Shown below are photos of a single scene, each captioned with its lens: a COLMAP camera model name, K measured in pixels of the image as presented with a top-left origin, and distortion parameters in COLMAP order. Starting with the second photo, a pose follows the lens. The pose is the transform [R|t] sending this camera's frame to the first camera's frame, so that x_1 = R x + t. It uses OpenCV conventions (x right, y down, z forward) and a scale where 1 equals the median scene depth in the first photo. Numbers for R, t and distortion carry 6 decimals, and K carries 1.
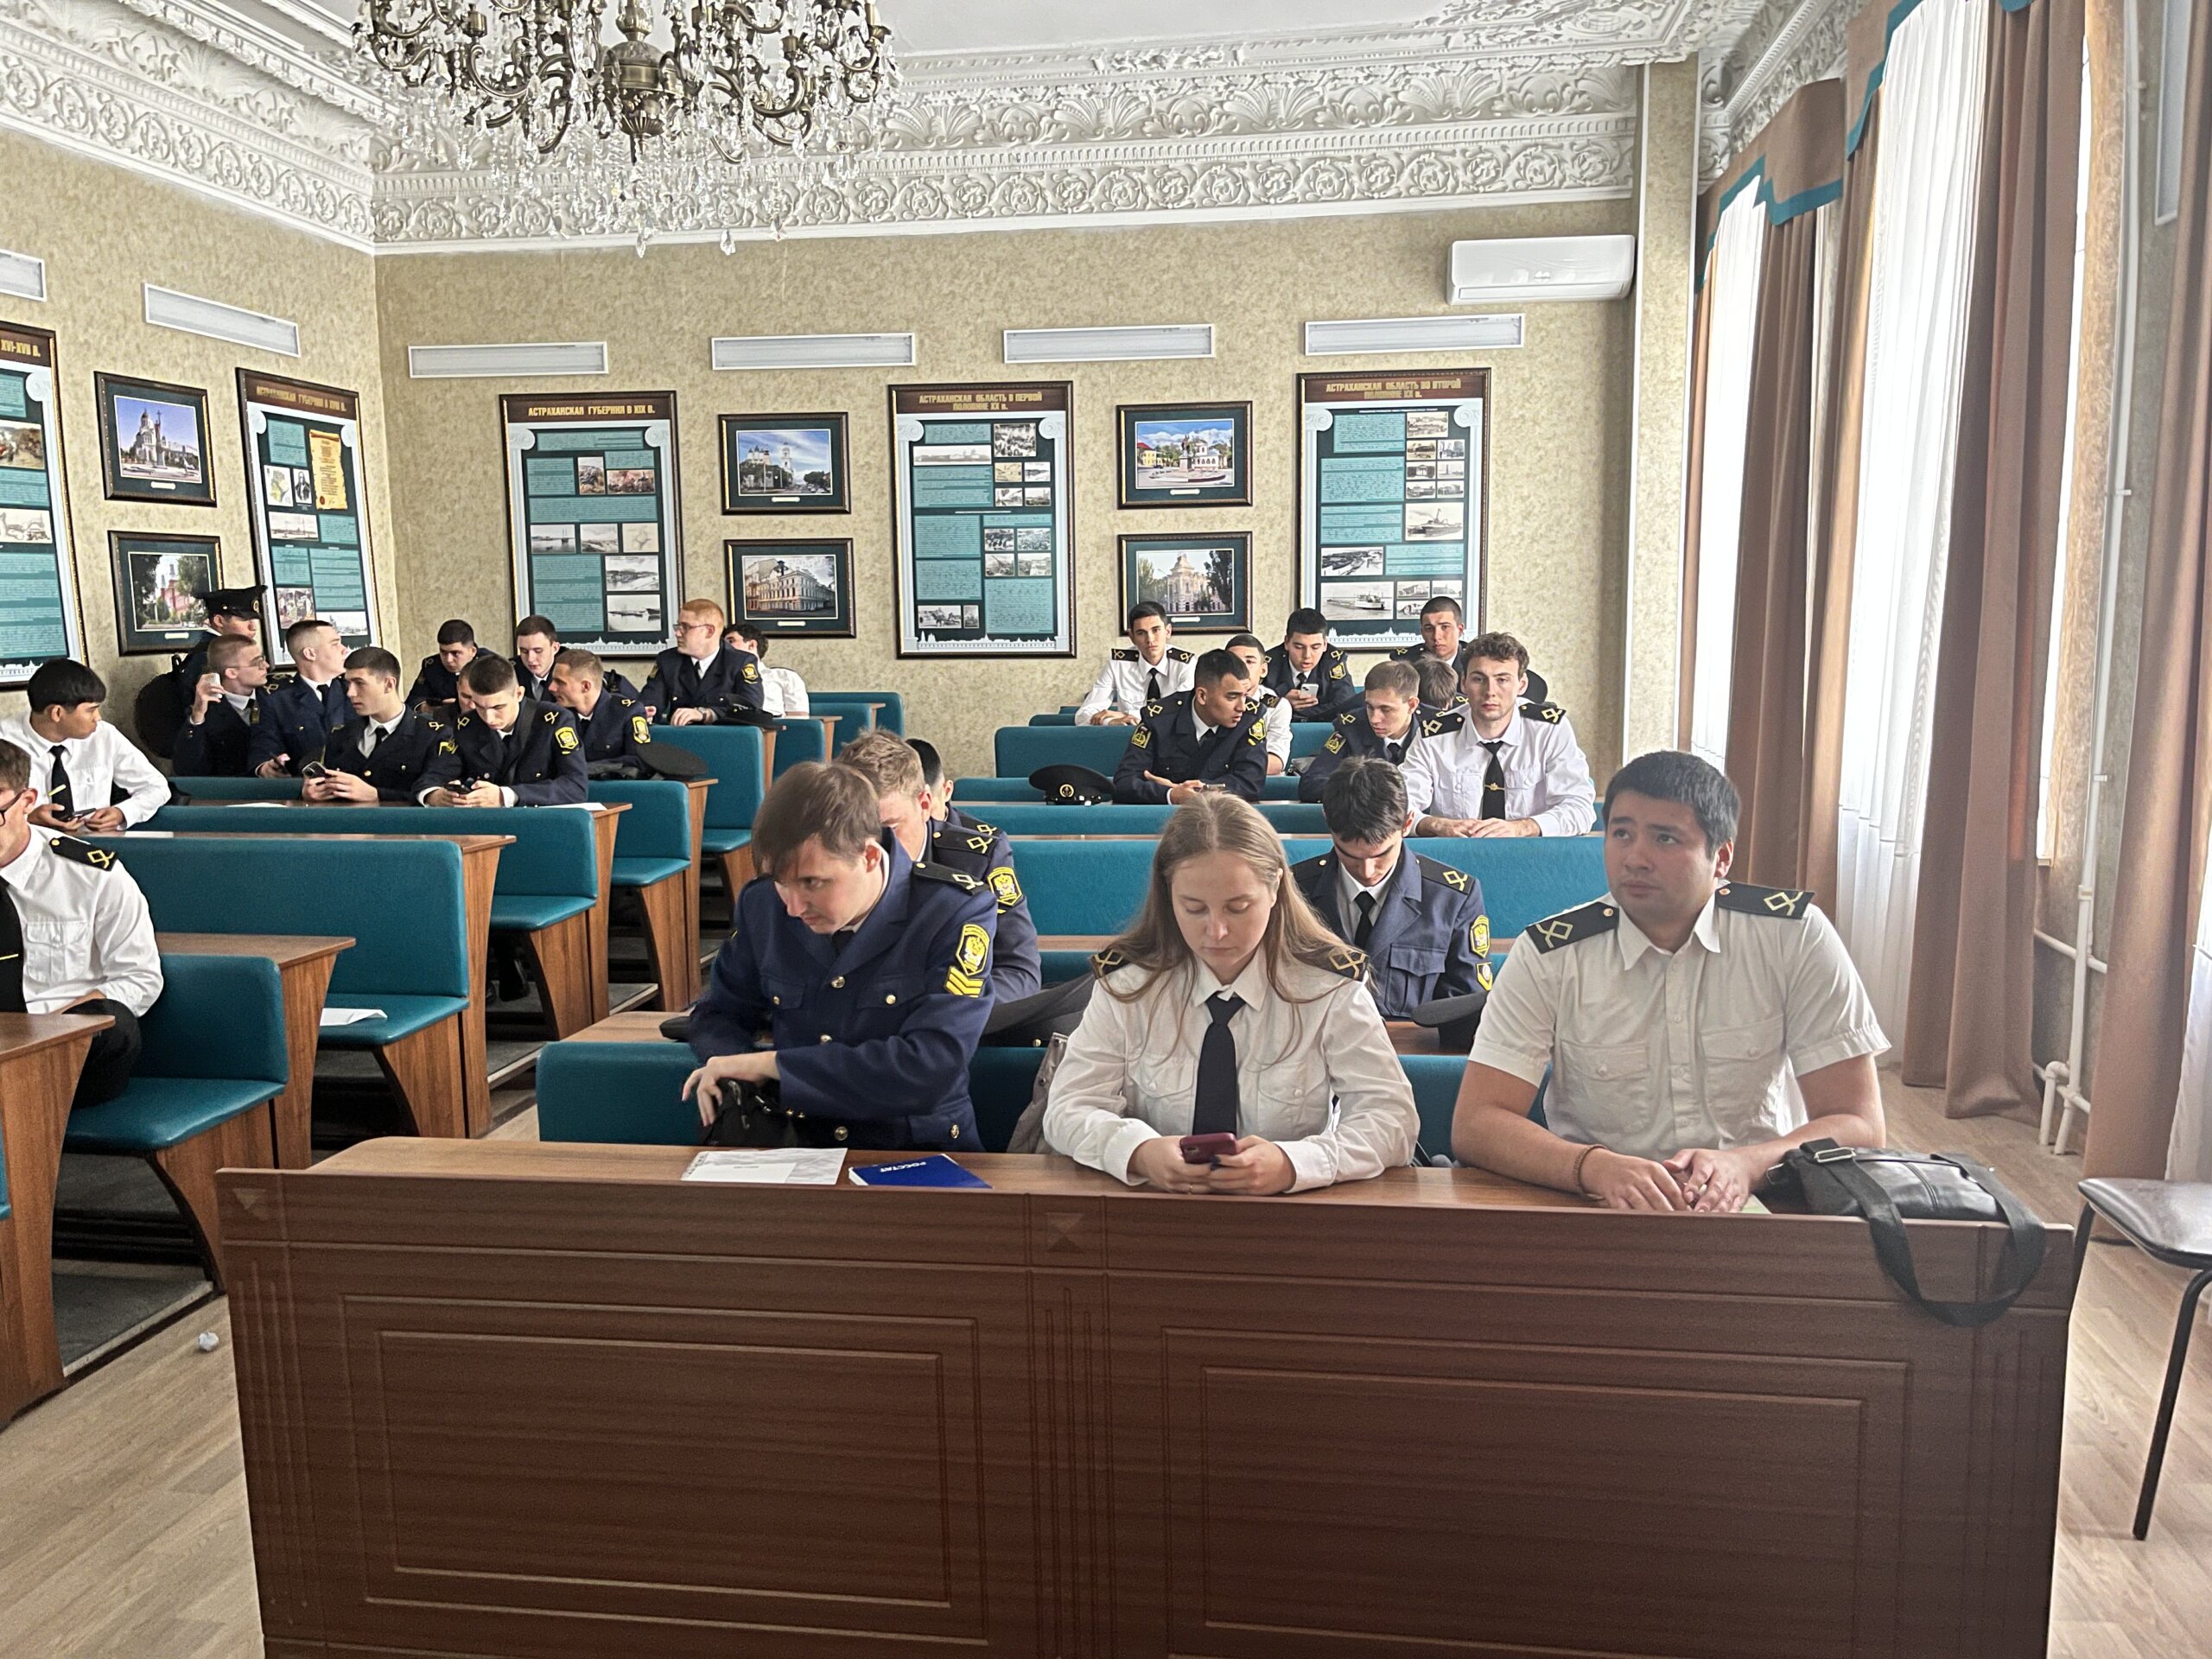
lens RADIAL K [[1743.0, 0, 1106.0], [0, 1743.0, 829.5], [0, 0, 1]] dist [0.064601, -0.001380]
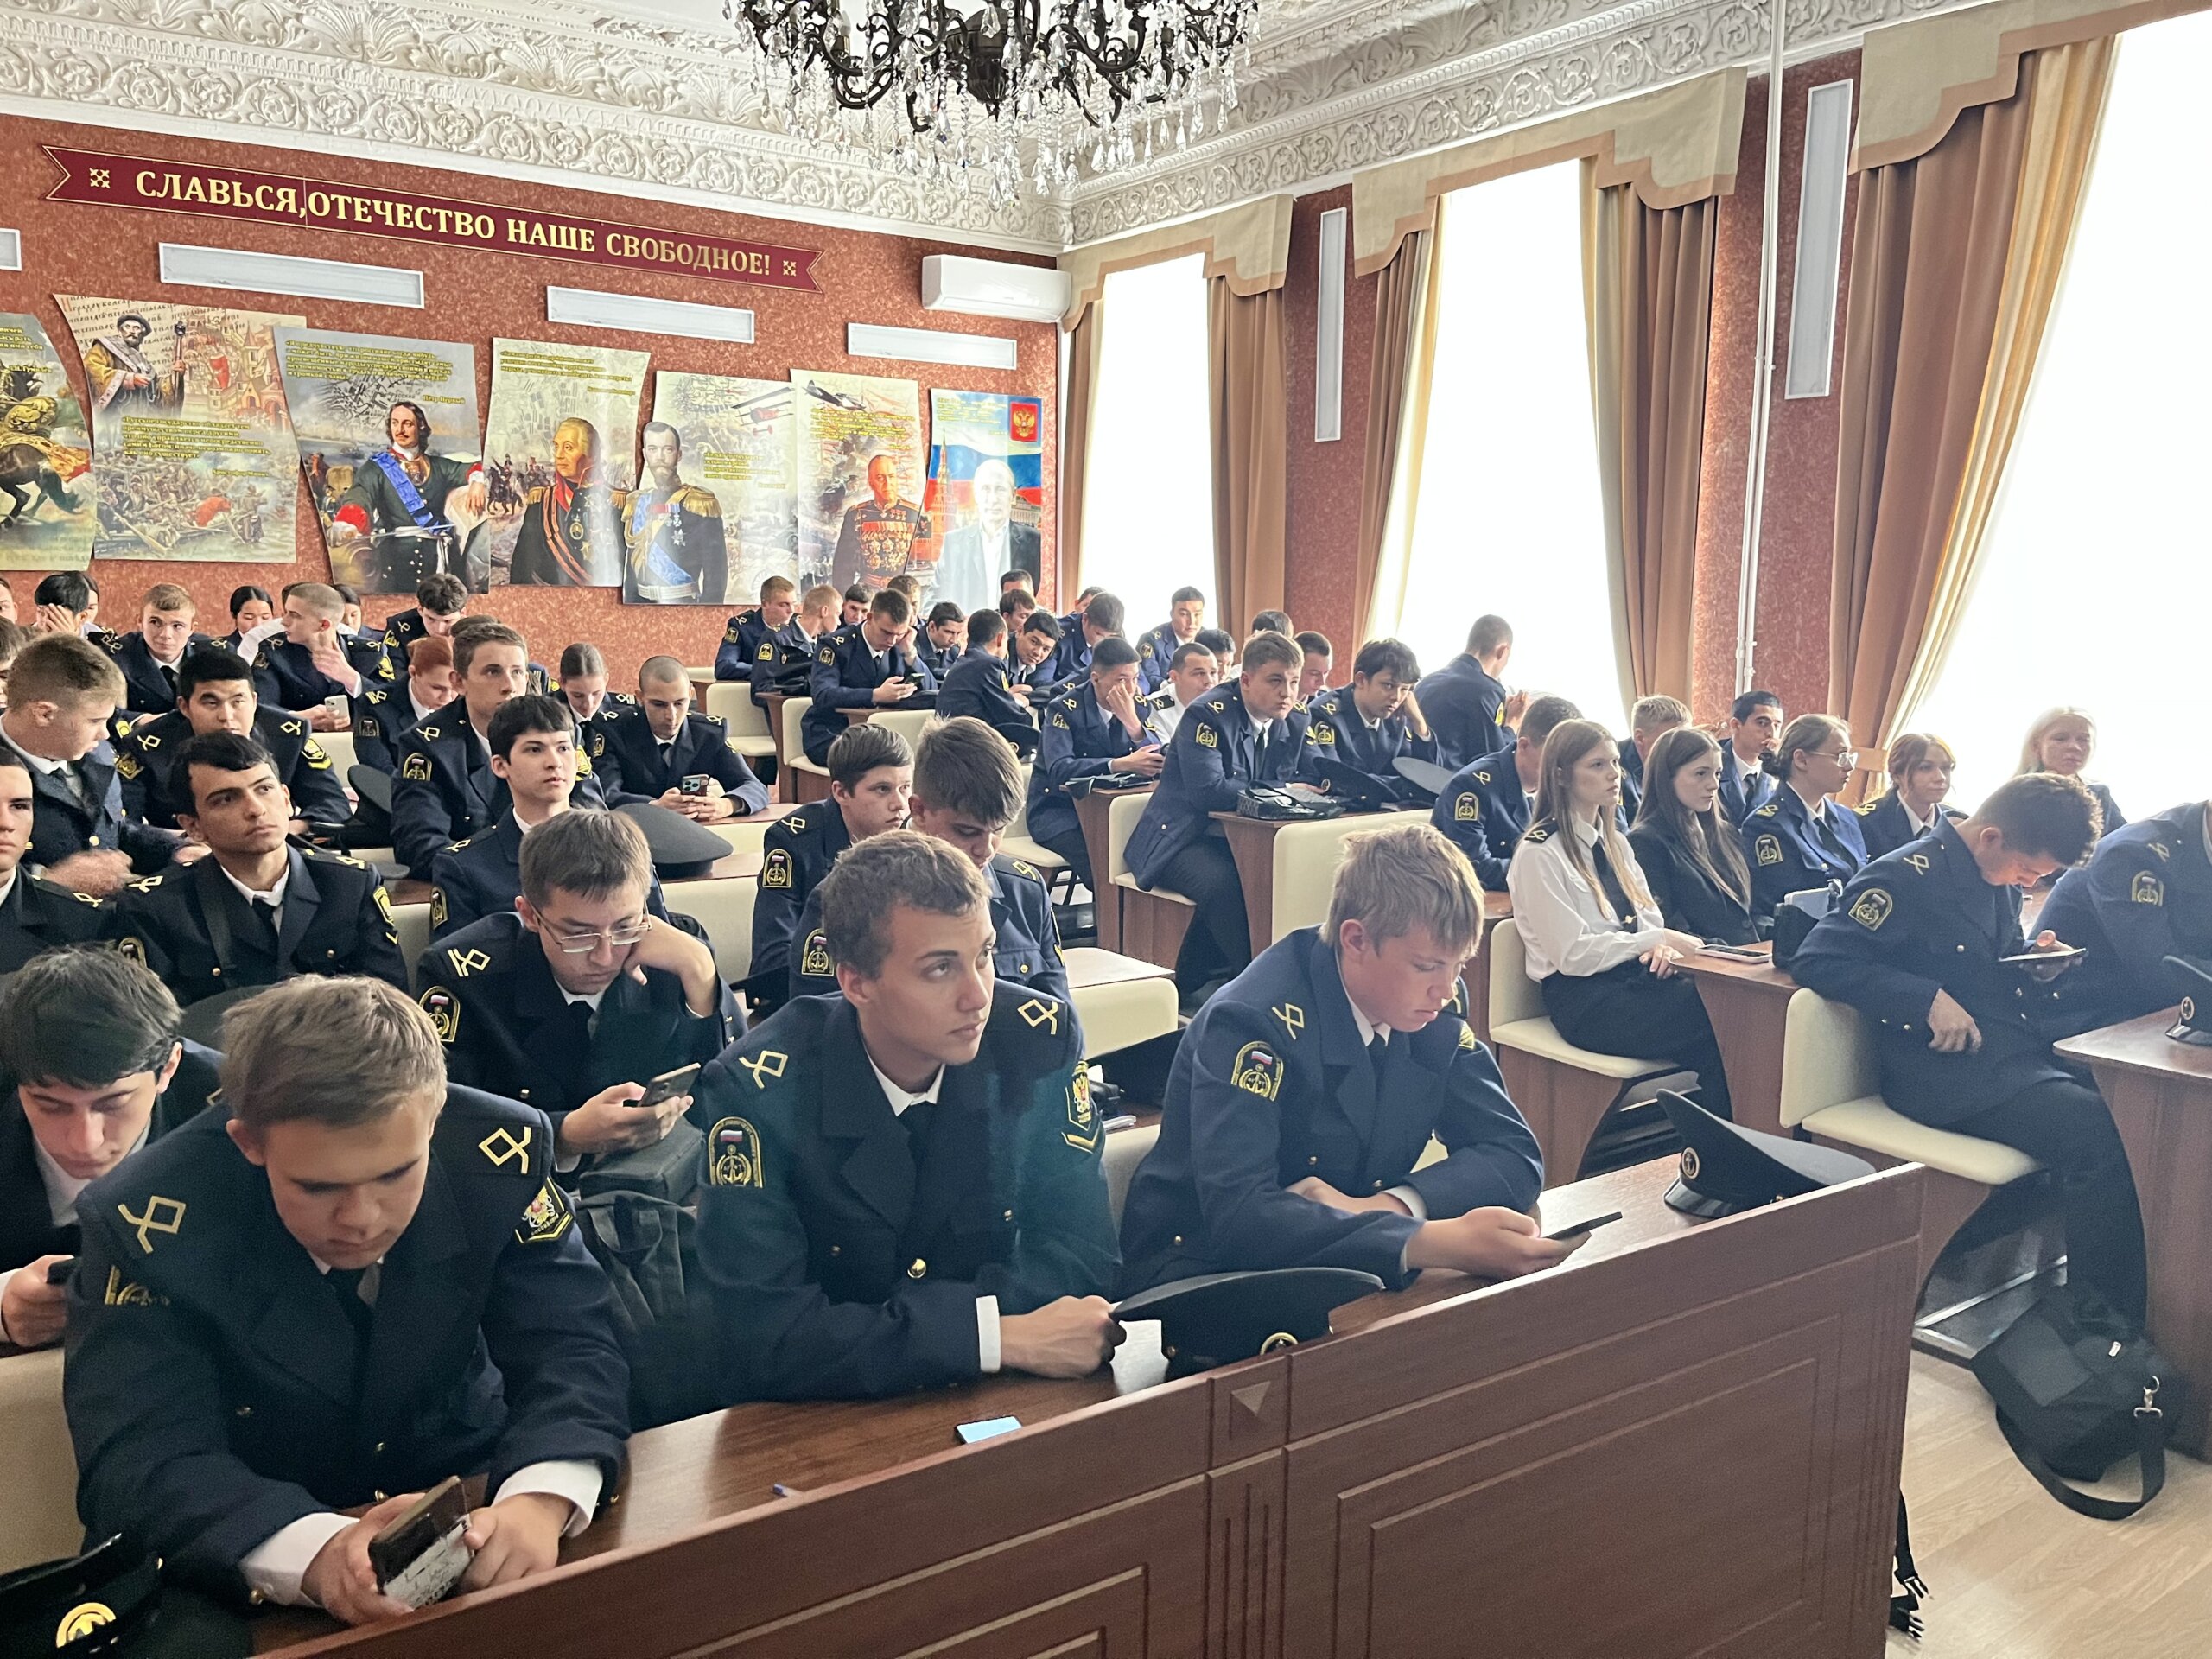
lens RADIAL K [[1743.0, 0, 1106.0], [0, 1743.0, 829.5], [0, 0, 1]] dist [0.064601, -0.001380]
pose [[0.741637, -0.070573, 0.667078, -0.434444], [0.060571, 0.997433, 0.038182, -0.005945], [-0.668061, 0.012088, 0.744009, 0.072932]]
